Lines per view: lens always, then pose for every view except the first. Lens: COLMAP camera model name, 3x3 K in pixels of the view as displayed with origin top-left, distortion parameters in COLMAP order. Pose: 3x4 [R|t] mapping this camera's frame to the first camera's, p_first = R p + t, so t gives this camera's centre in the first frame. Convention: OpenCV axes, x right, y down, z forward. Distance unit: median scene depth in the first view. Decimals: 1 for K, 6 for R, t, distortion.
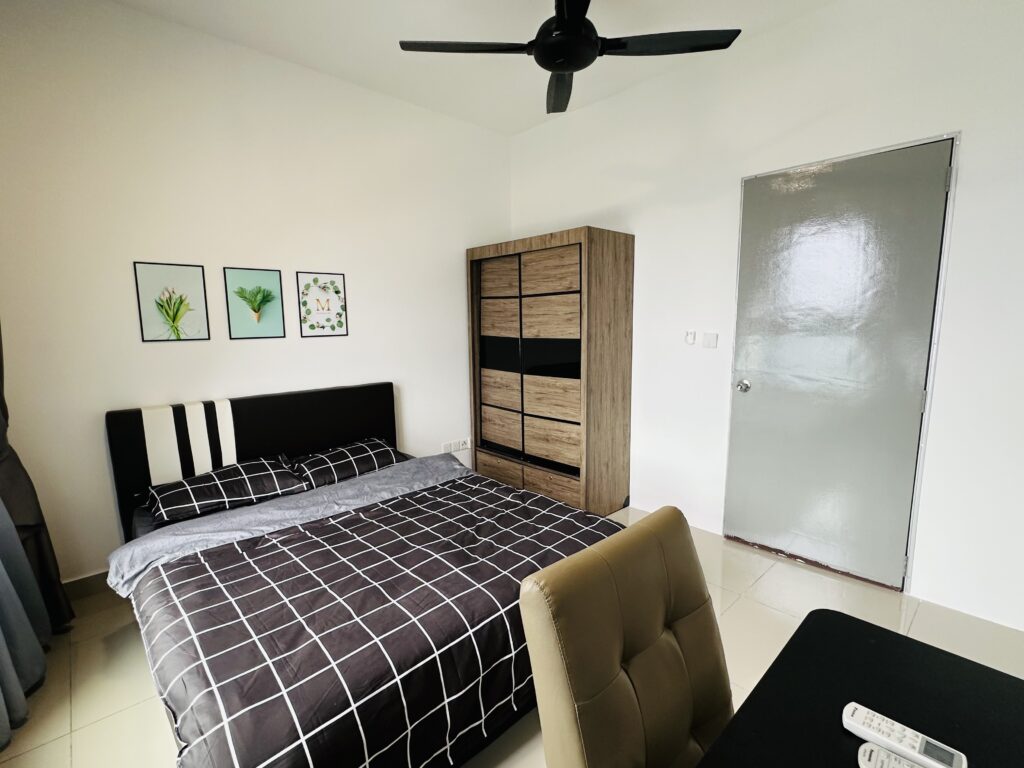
lens RADIAL K [[480.9, 0, 511.9], [0, 480.9, 384.8], [0, 0, 1]] dist [-0.008463, -0.000205]
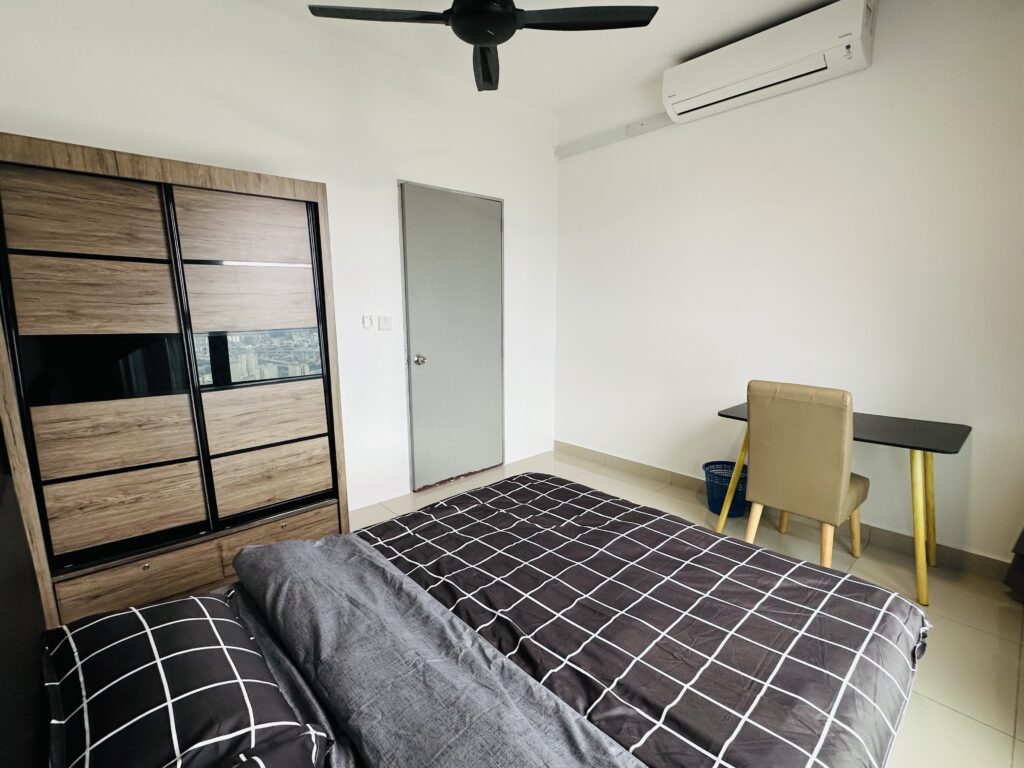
lens RADIAL K [[480.9, 0, 514.1], [0, 480.9, 385.4], [0, 0, 1]] dist [-0.008463, -0.000205]
pose [[0.003662, -0.158520, 0.987349, -0.806470], [0.137729, 0.978026, 0.156512, -0.101032], [-0.990463, 0.135413, 0.025414, 0.853099]]
